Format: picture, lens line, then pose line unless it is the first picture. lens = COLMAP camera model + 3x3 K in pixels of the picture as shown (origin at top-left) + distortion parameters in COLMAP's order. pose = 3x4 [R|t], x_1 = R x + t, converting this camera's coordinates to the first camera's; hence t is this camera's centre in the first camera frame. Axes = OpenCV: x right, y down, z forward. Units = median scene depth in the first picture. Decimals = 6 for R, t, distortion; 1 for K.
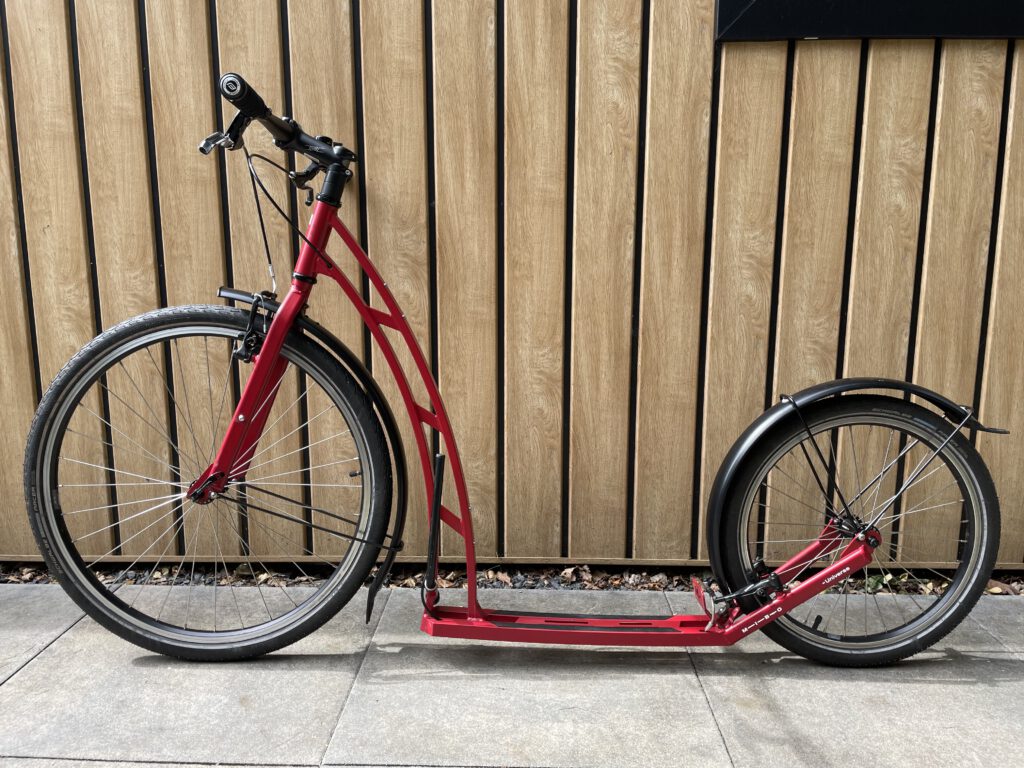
lens RADIAL K [[778.0, 0, 508.7], [0, 778.0, 389.5], [0, 0, 1]] dist [0.093629, -0.125350]
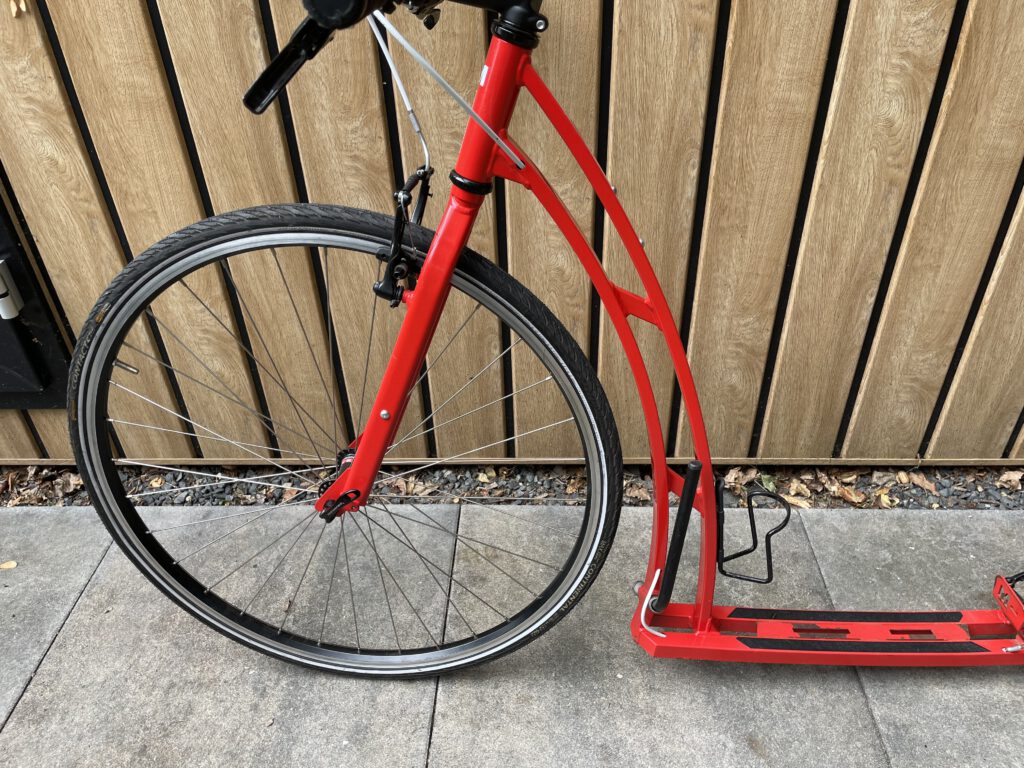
lens RADIAL K [[778.0, 0, 512.0], [0, 778.0, 399.8], [0, 0, 1]] dist [0.093629, -0.125350]
pose [[0.999502, -0.019509, -0.024787, -0.422668], [0.028567, 0.893064, 0.449022, -0.216508], [0.013376, -0.449507, 0.893177, 0.335749]]
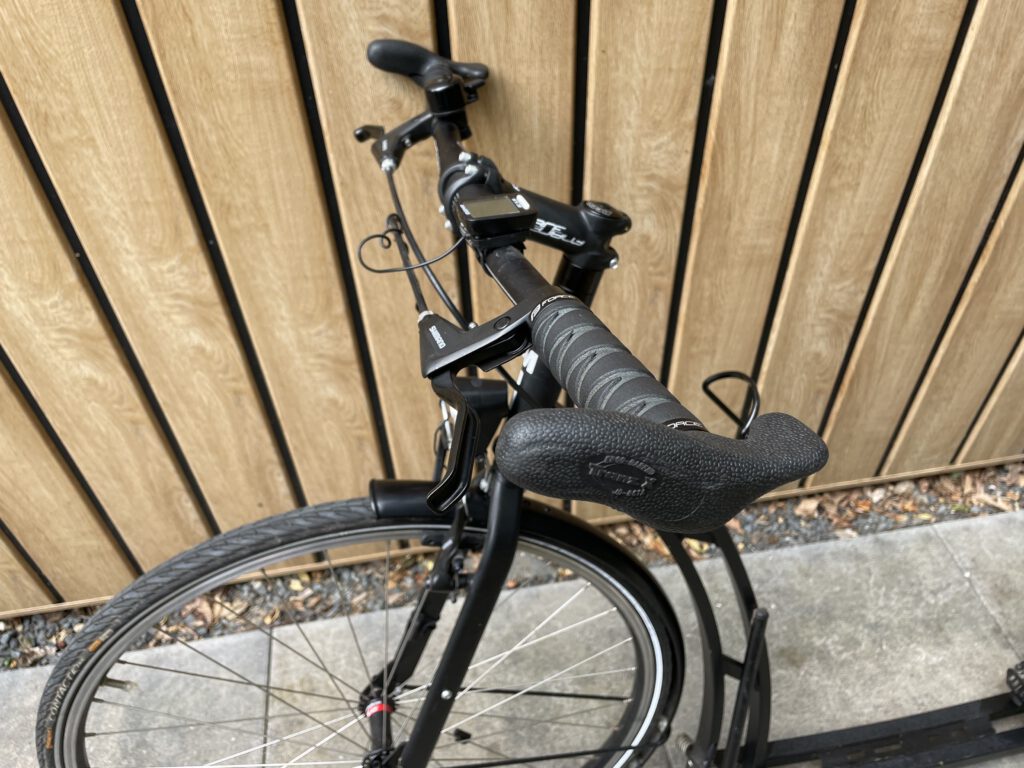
lens RADIAL K [[778.0, 0, 501.6], [0, 778.0, 384.2], [0, 0, 1]] dist [0.093629, -0.125350]
pose [[0.982337, -0.154377, 0.105743, -0.320622], [0.069241, 0.824888, 0.561039, -0.373458], [-0.173838, -0.543808, 0.821007, 0.470762]]
